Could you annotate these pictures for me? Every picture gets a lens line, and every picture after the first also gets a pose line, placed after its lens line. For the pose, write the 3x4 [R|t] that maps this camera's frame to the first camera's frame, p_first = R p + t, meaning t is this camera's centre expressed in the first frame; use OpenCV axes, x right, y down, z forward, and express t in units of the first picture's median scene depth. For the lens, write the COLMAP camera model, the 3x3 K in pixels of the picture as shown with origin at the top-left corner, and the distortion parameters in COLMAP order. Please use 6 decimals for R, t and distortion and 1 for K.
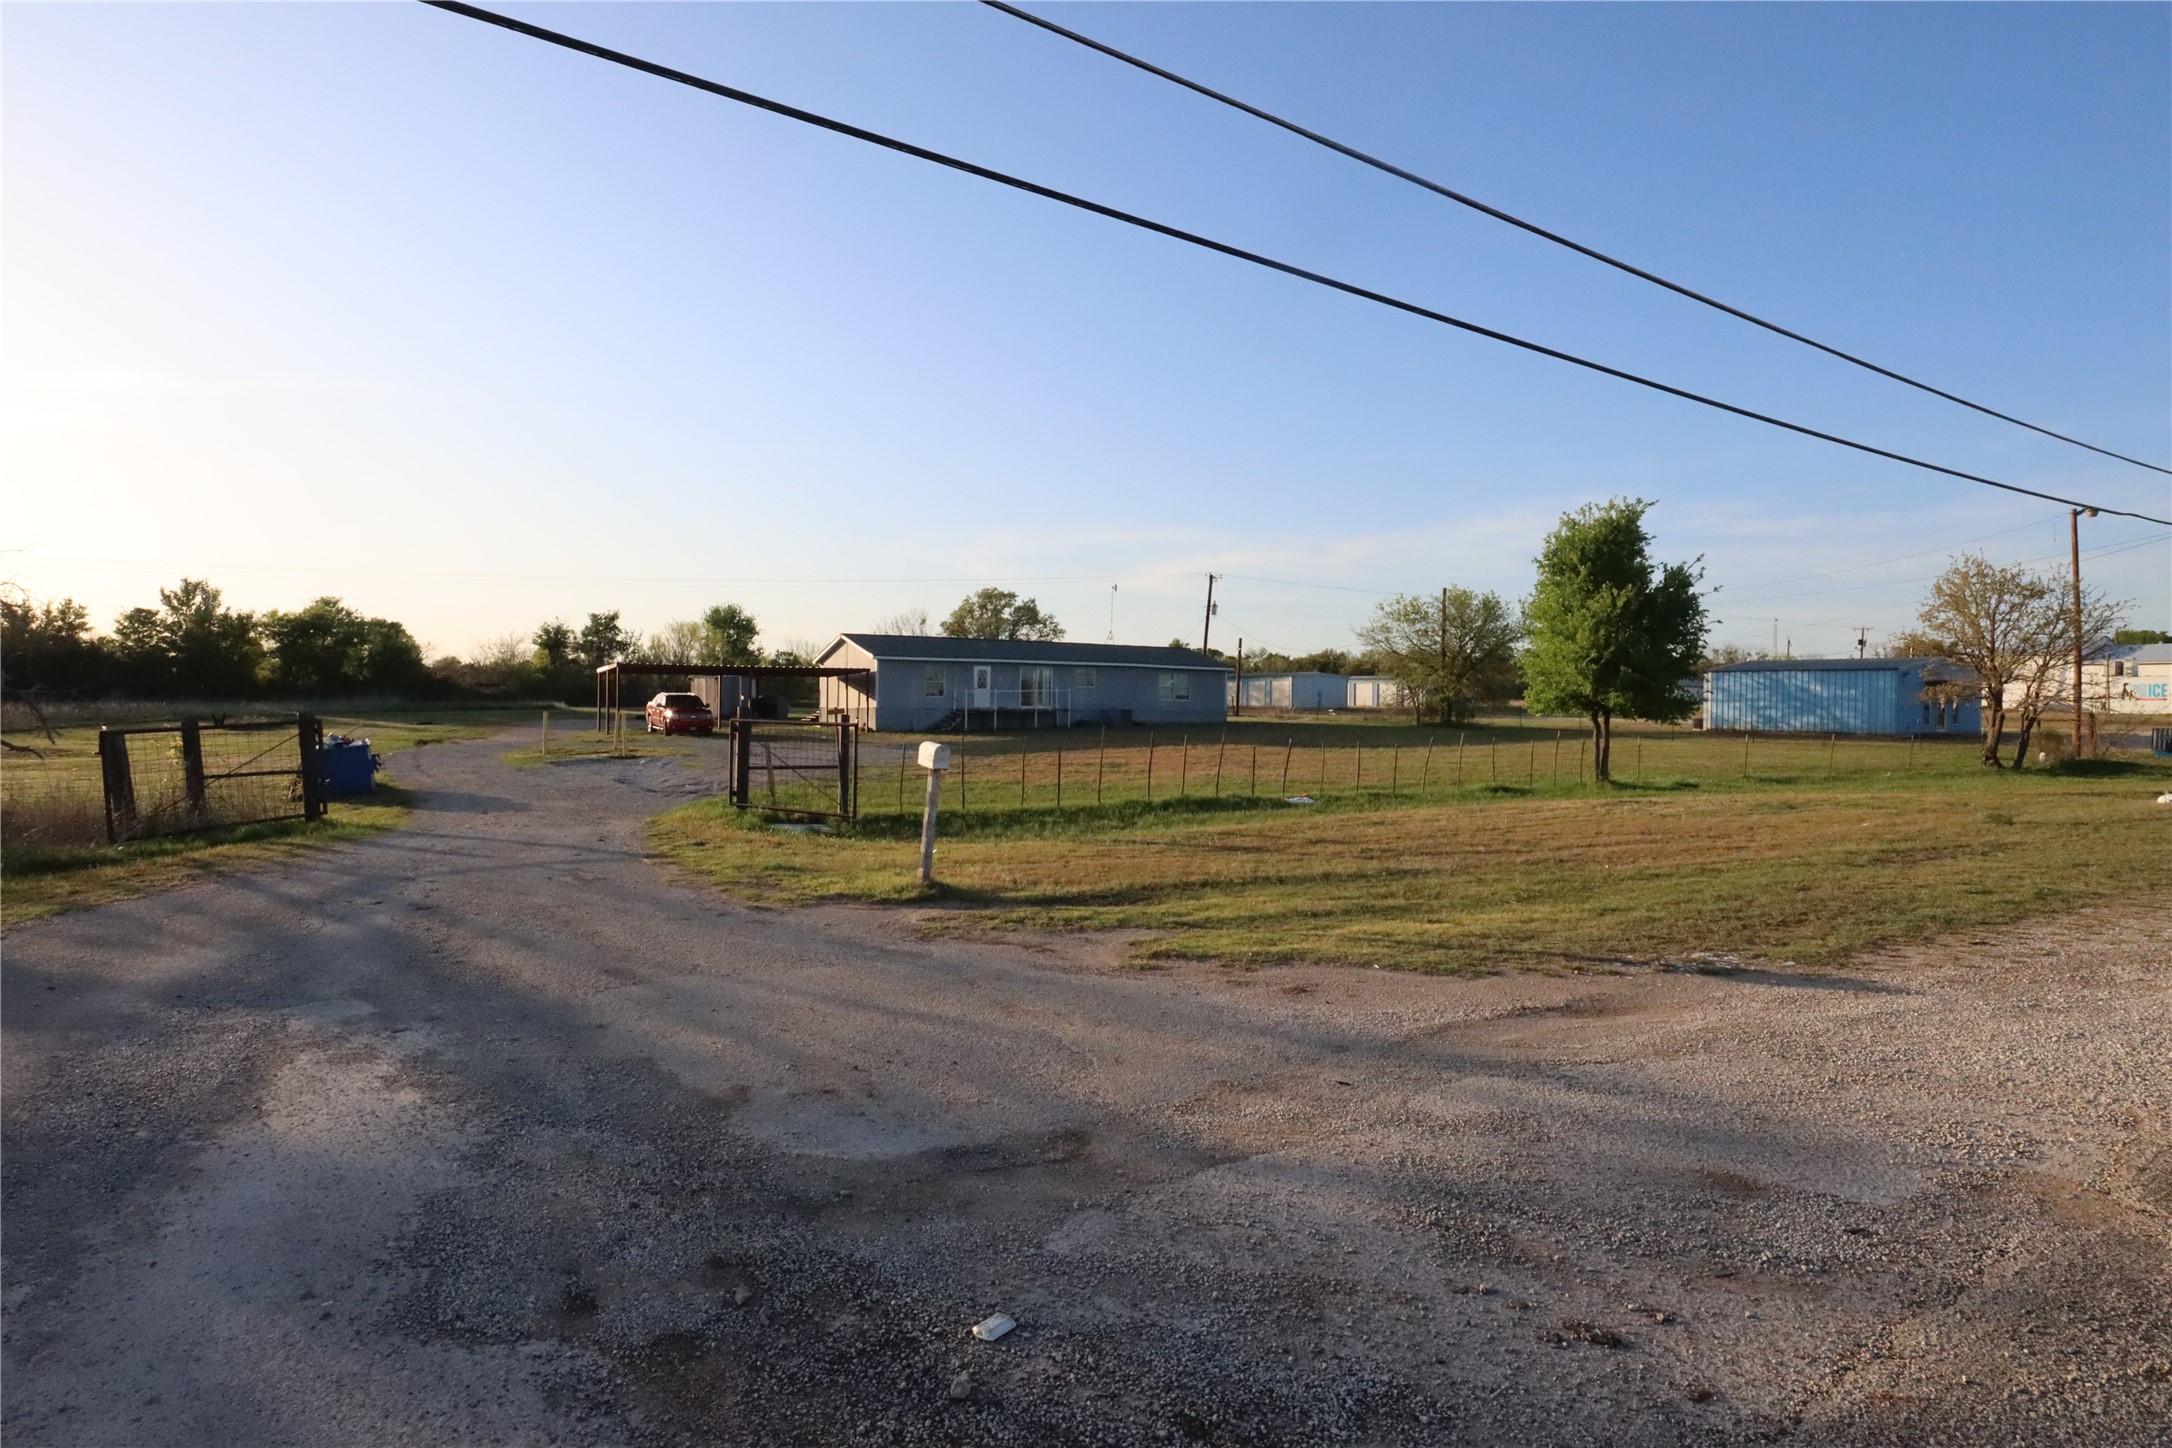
lens RADIAL K [[1088.1, 0, 1093.8], [0, 1088.1, 708.1], [0, 0, 1]] dist [-0.034091, 0.007258]
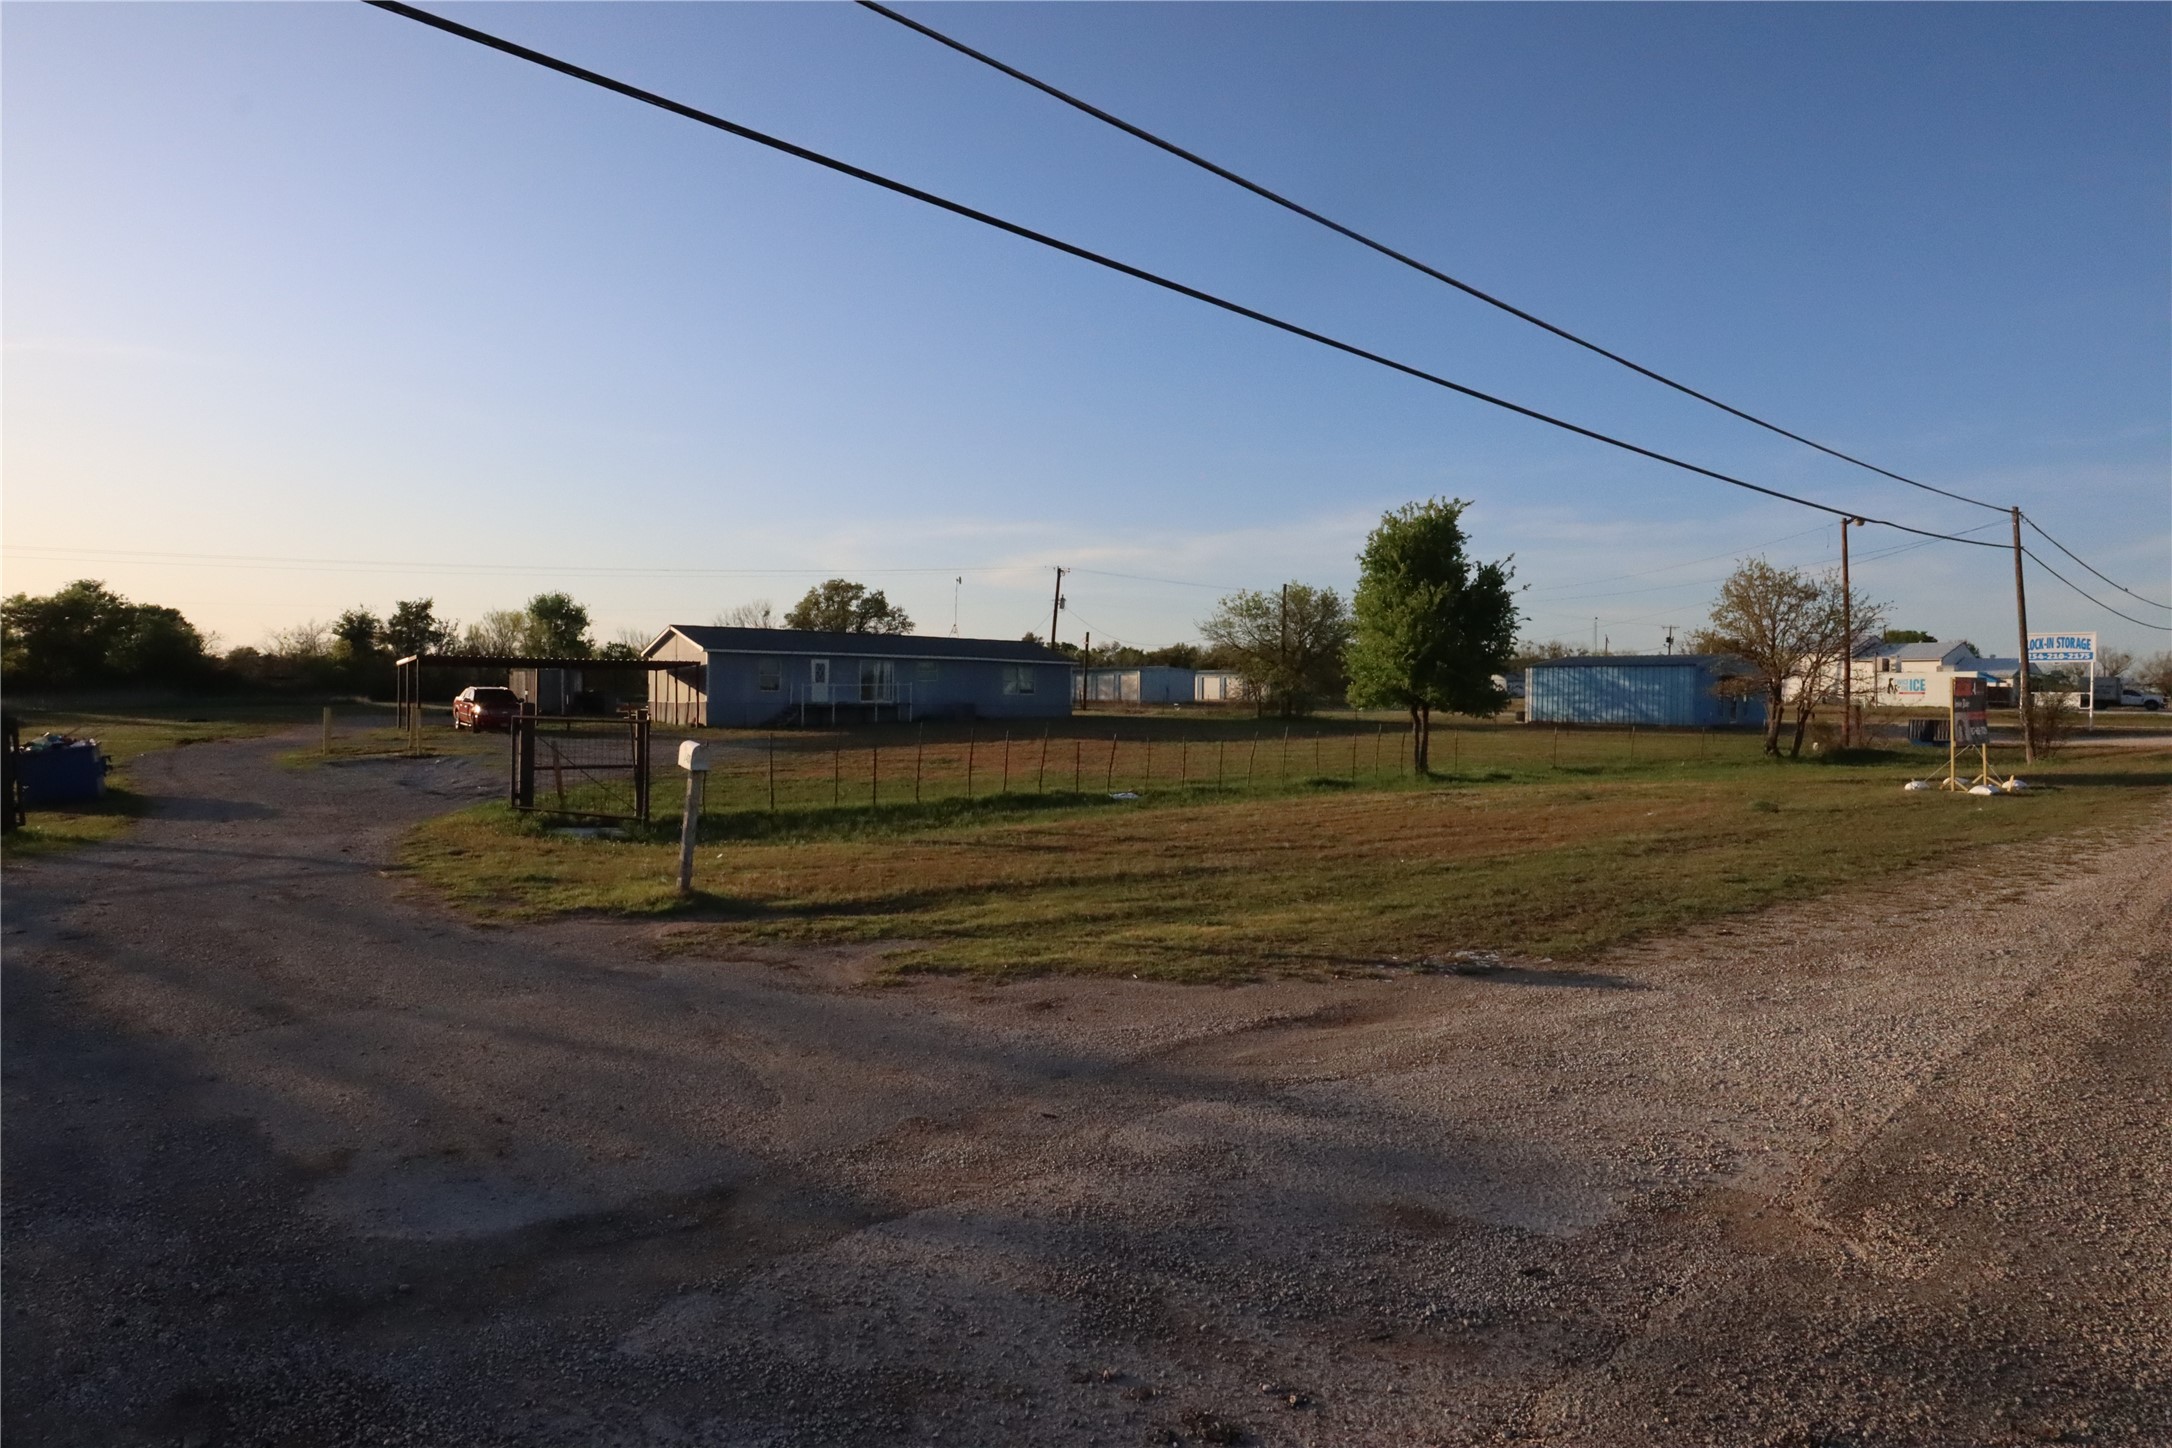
lens RADIAL K [[1088.1, 0, 1091.1], [0, 1088.1, 713.5], [0, 0, 1]] dist [-0.034091, 0.007258]
pose [[0.991872, -0.002689, 0.127210, 0.029745], [0.001325, 0.999941, 0.010803, -0.000816], [-0.127232, -0.010547, 0.991817, 0.017381]]
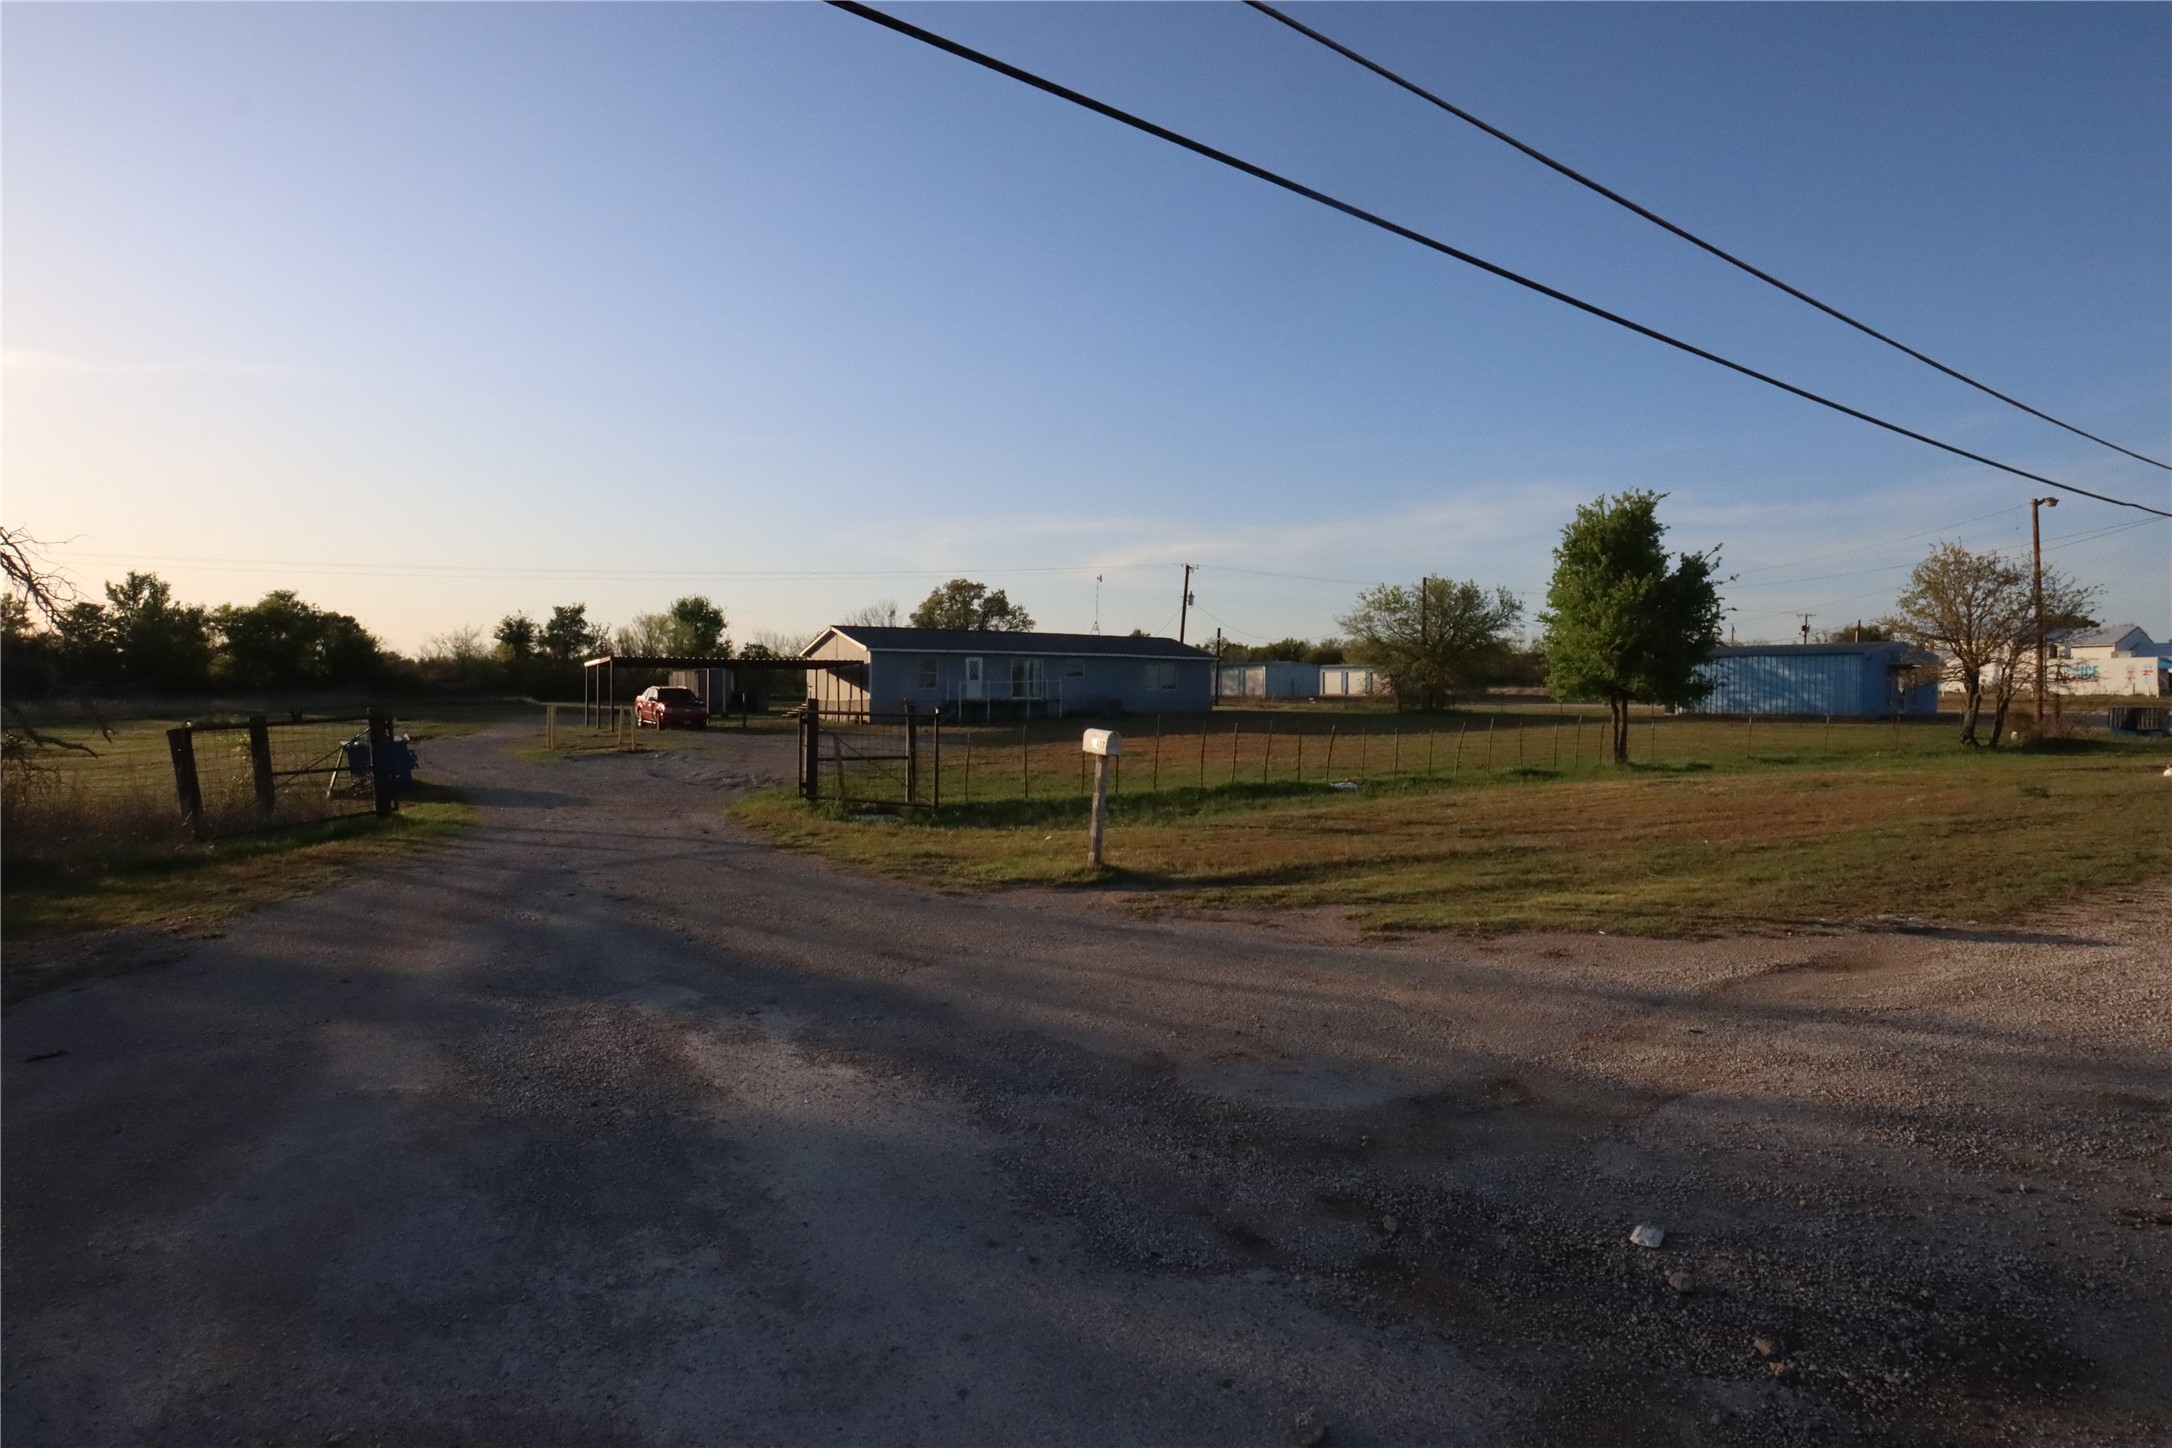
lens RADIAL K [[1088.1, 0, 1098.9], [0, 1088.1, 702.4], [0, 0, 1]] dist [-0.034091, 0.007258]
pose [[0.998741, -0.009038, 0.049347, -0.083257], [0.008881, 0.999955, 0.003398, 0.001213], [-0.049376, -0.002956, 0.998776, -0.009628]]
